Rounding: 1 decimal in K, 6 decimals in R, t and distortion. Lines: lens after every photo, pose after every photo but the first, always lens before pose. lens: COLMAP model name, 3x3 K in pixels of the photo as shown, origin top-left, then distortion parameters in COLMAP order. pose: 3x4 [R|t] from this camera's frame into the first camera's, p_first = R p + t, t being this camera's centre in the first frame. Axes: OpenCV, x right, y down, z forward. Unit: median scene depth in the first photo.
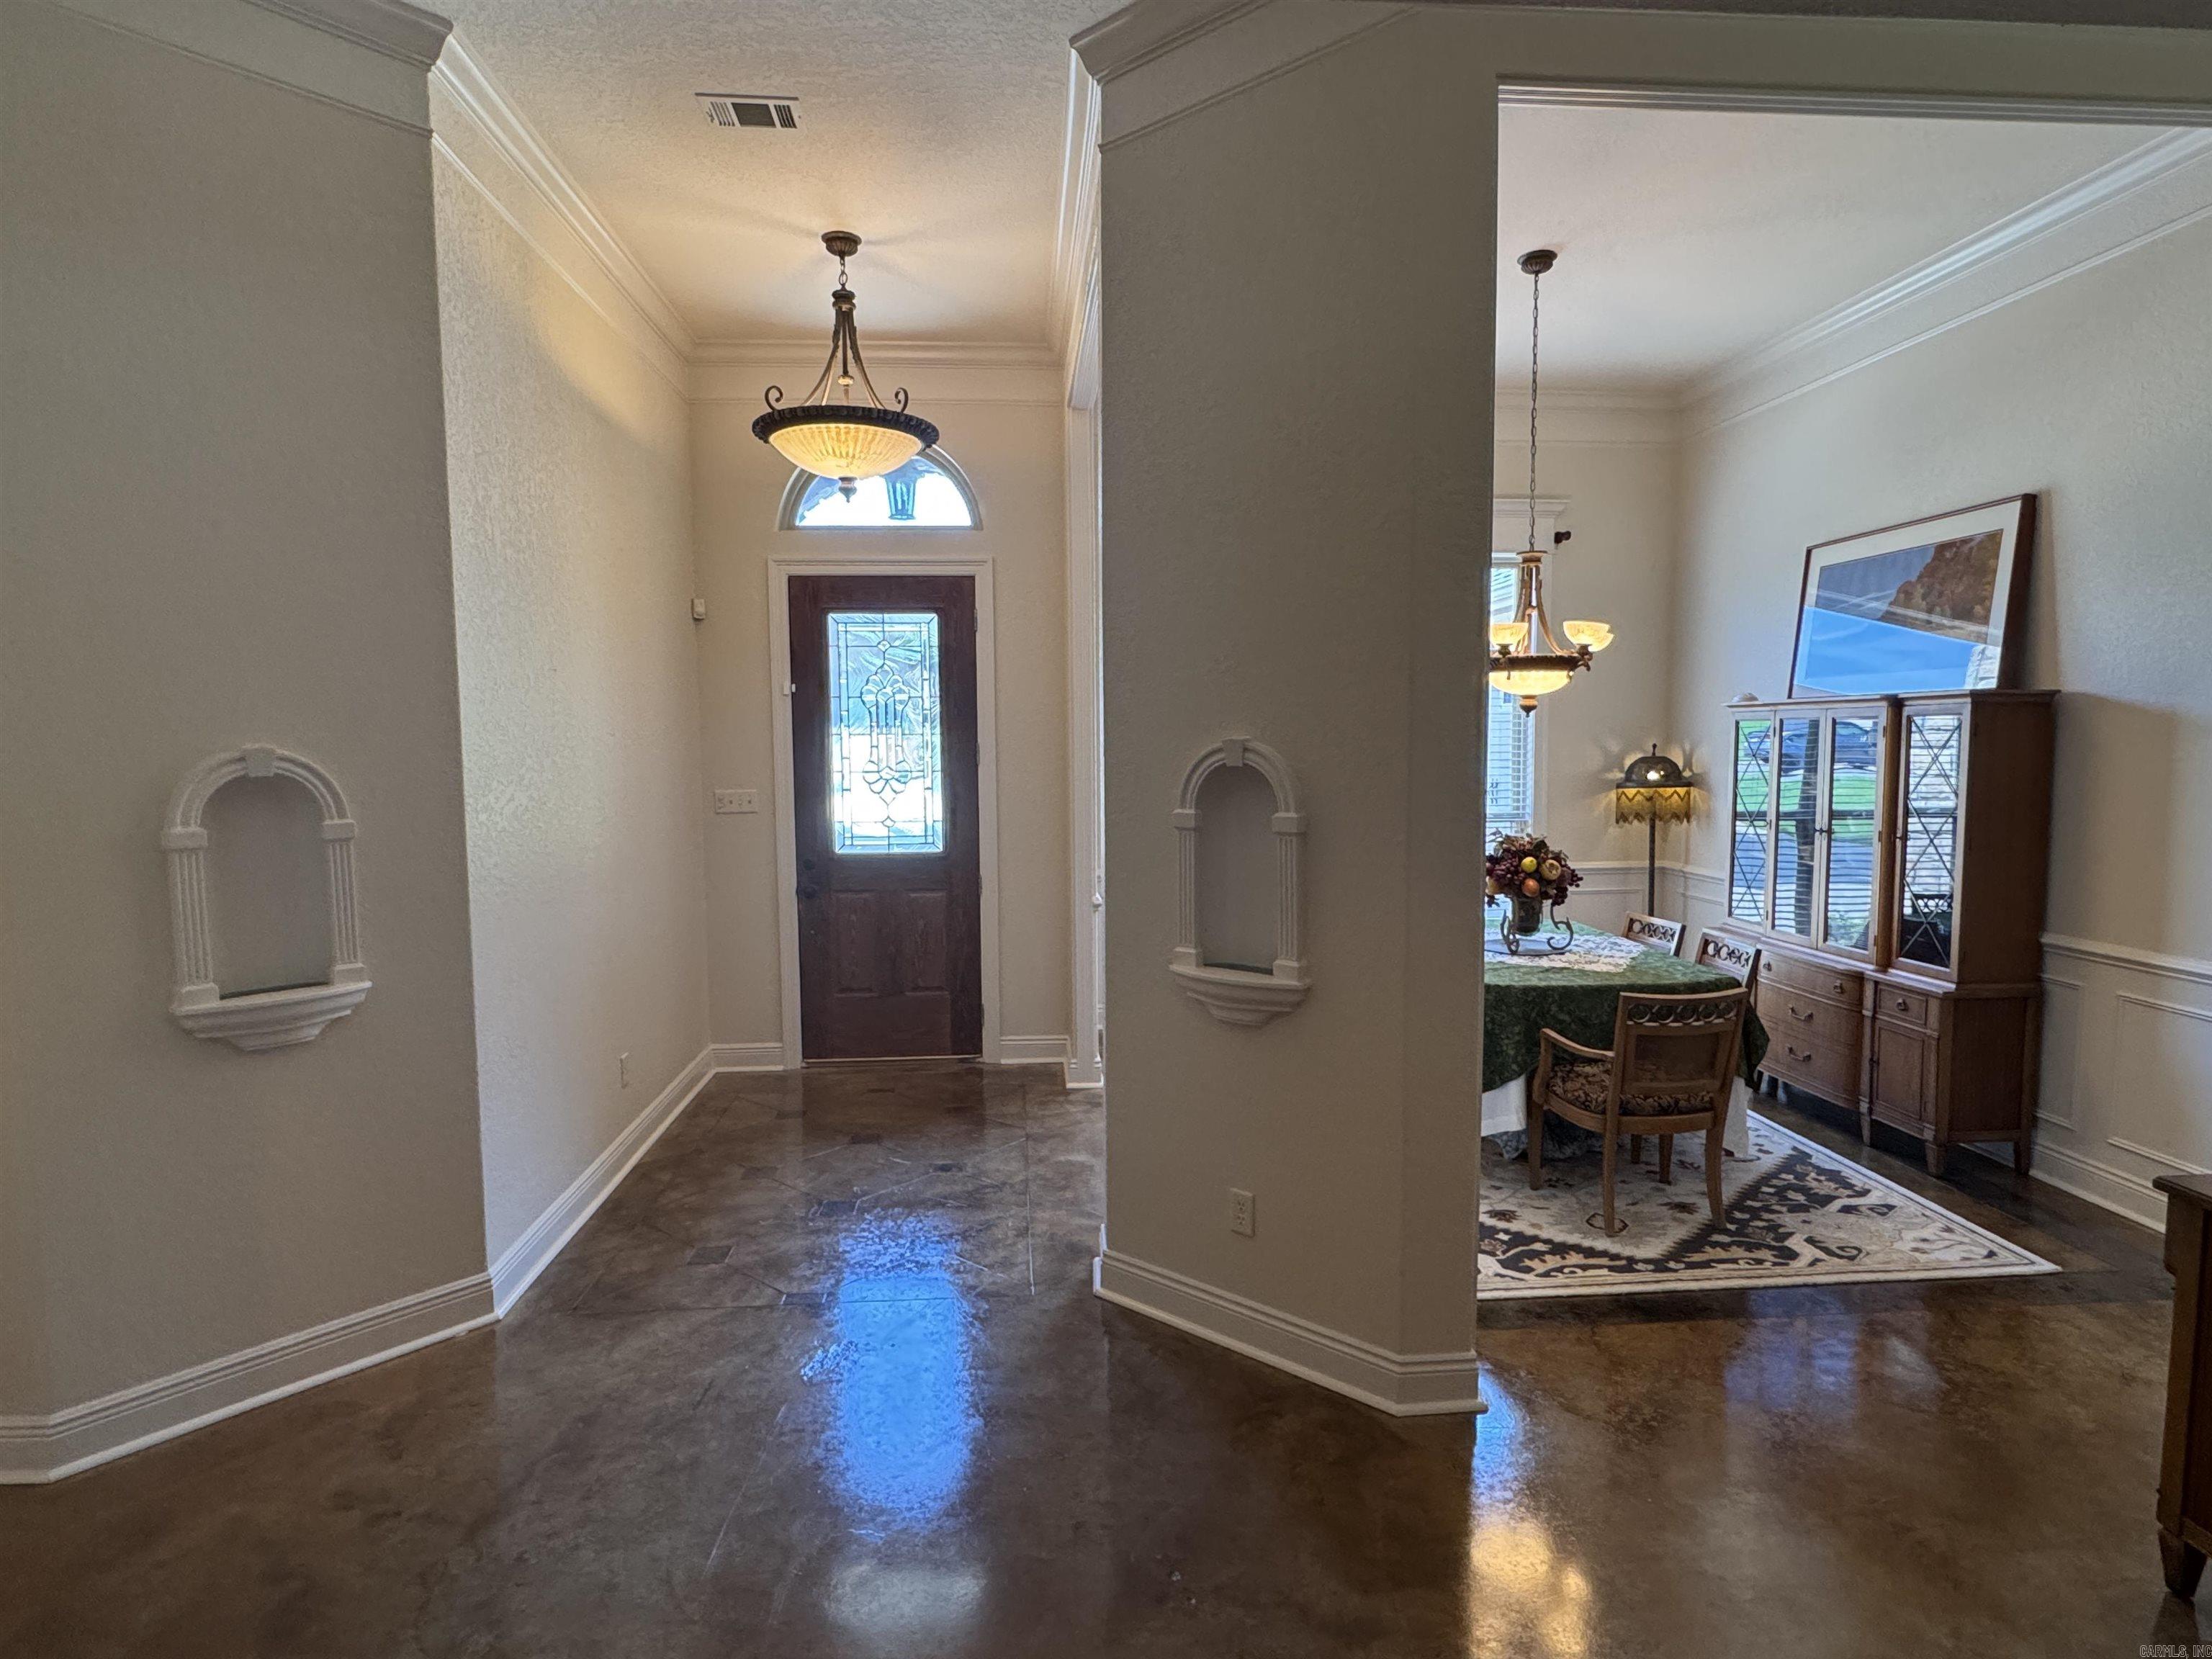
lens RADIAL K [[1199.4, 0, 1106.7], [0, 1199.4, 830.2], [0, 0, 1]] dist [-0.018103, -0.000824]
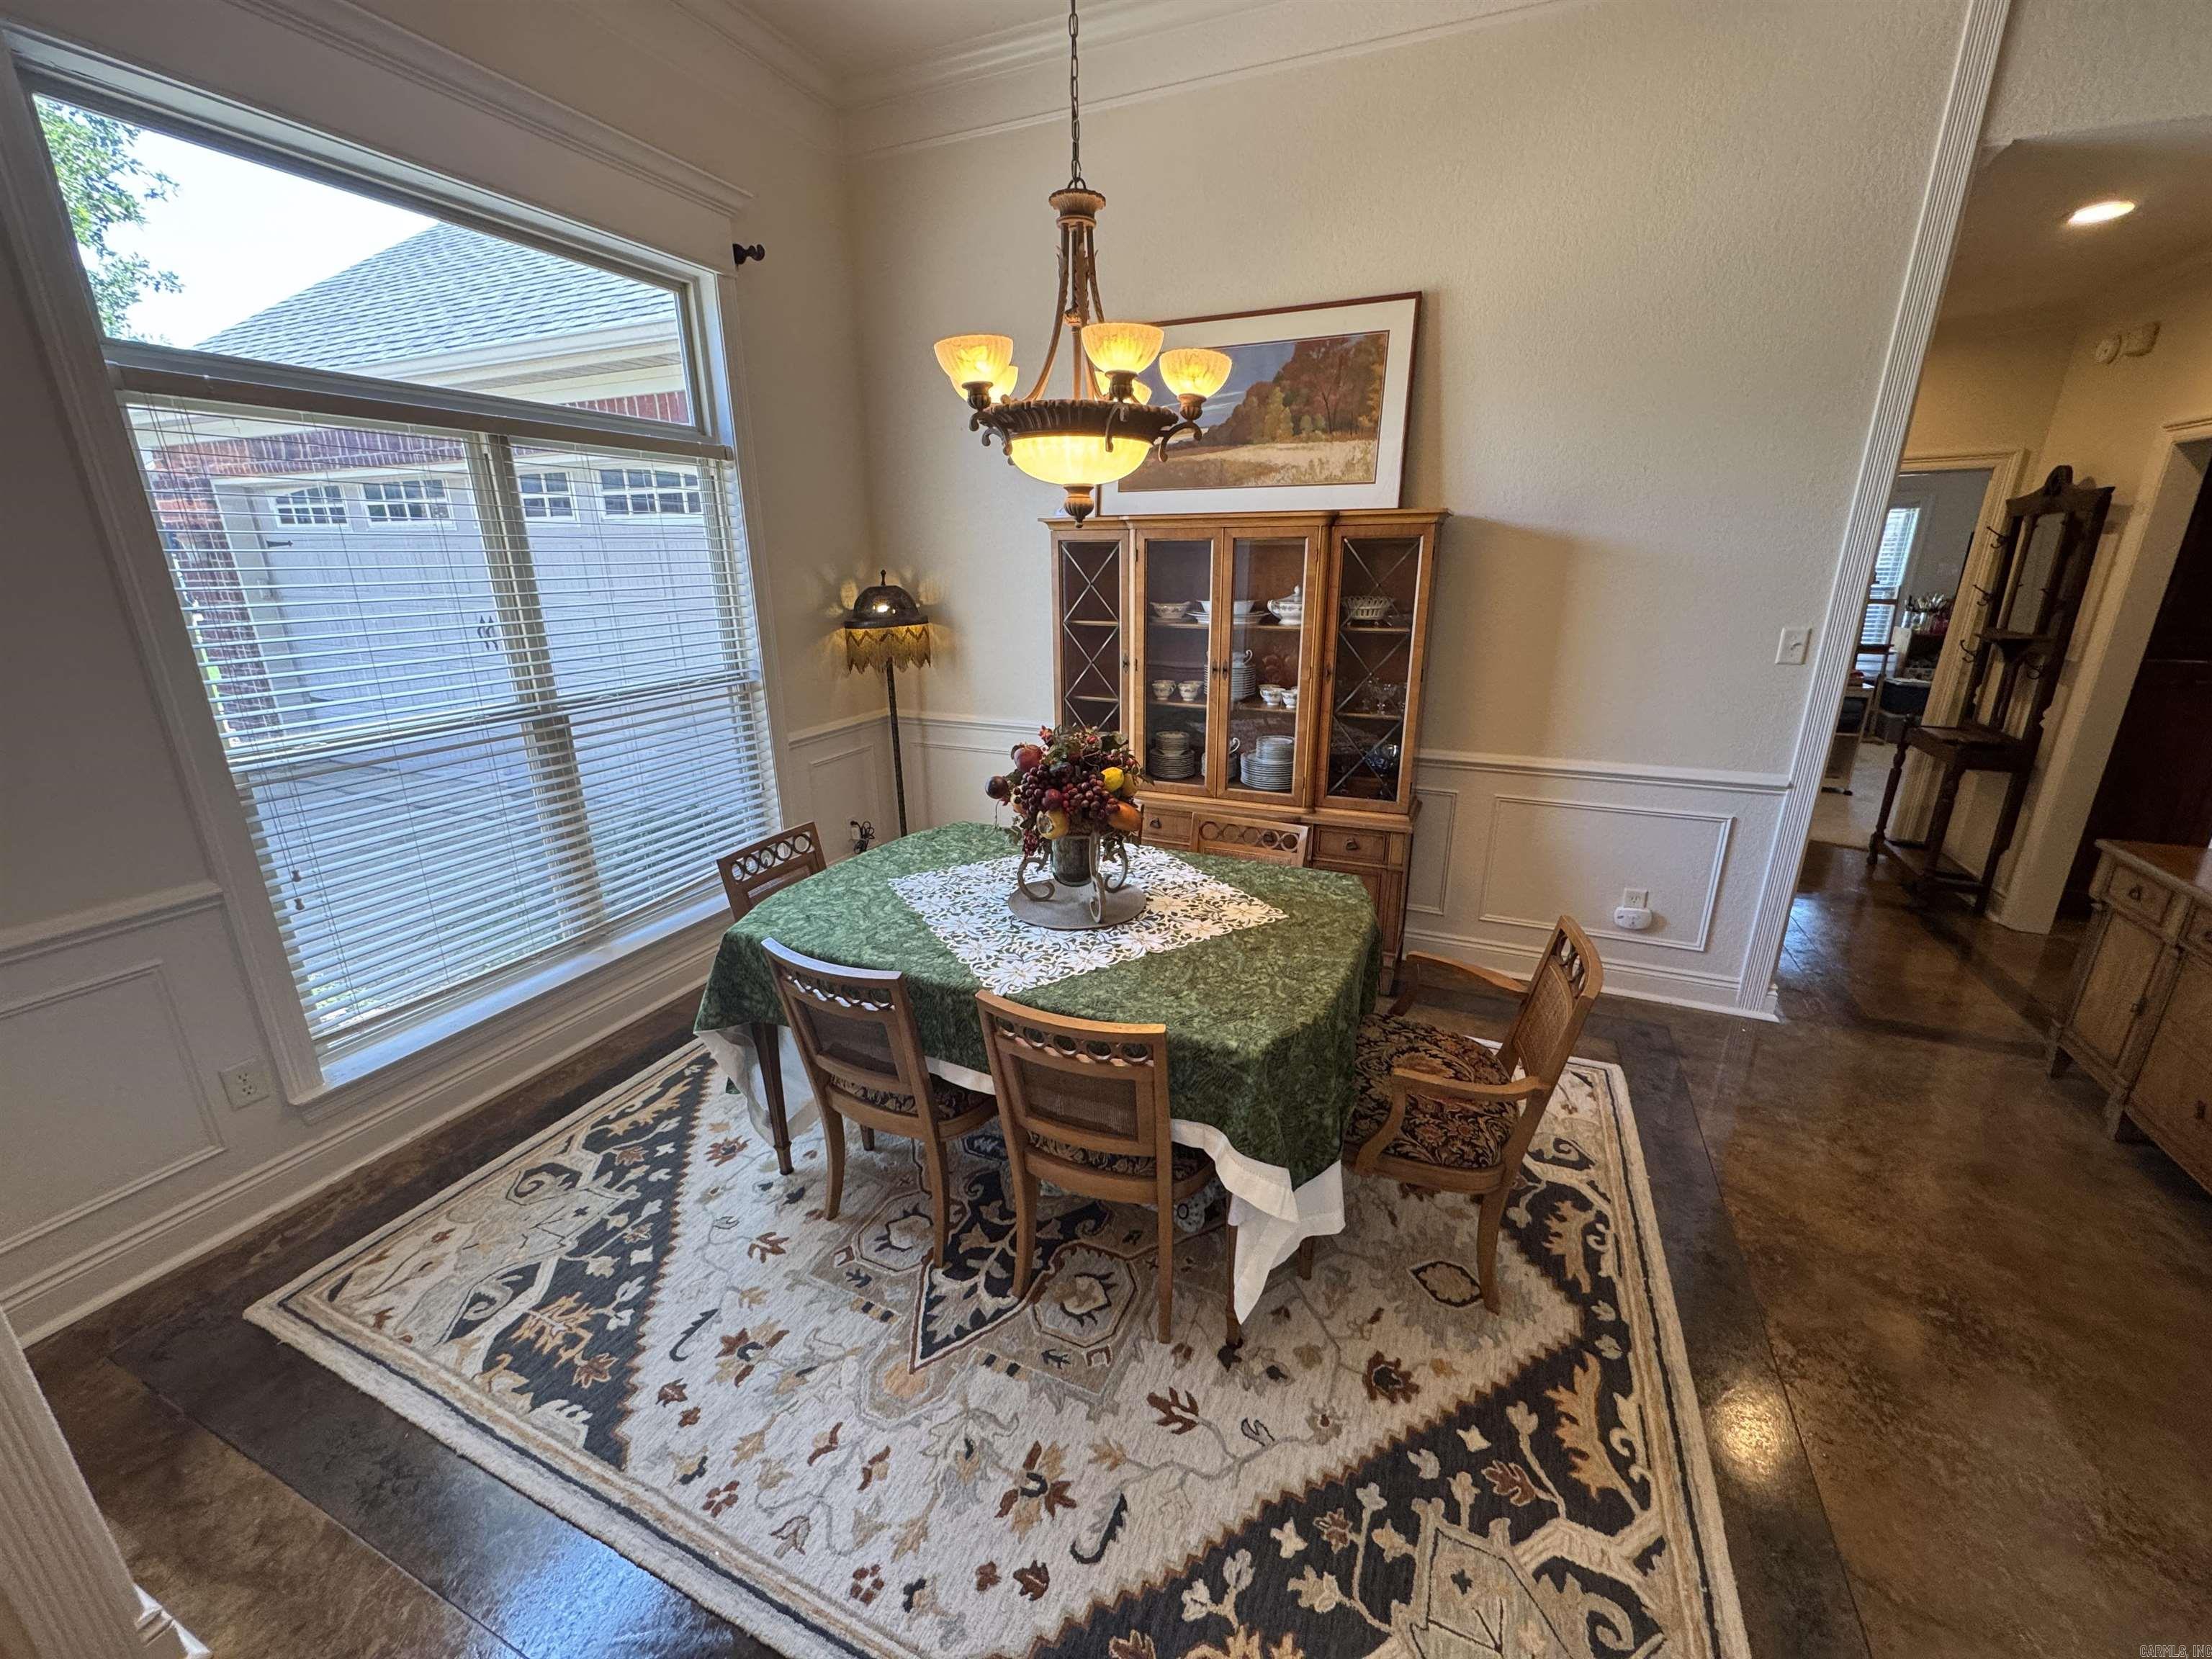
lens RADIAL K [[886.6, 0, 1118.9], [0, 886.6, 826.6], [0, 0, 1]] dist [-0.002644, -0.000204]
pose [[0.465956, -0.259484, 0.845903, -0.040803], [0.071918, 0.963975, 0.256087, -0.073227], [-0.881880, -0.058490, 0.467832, 0.873342]]
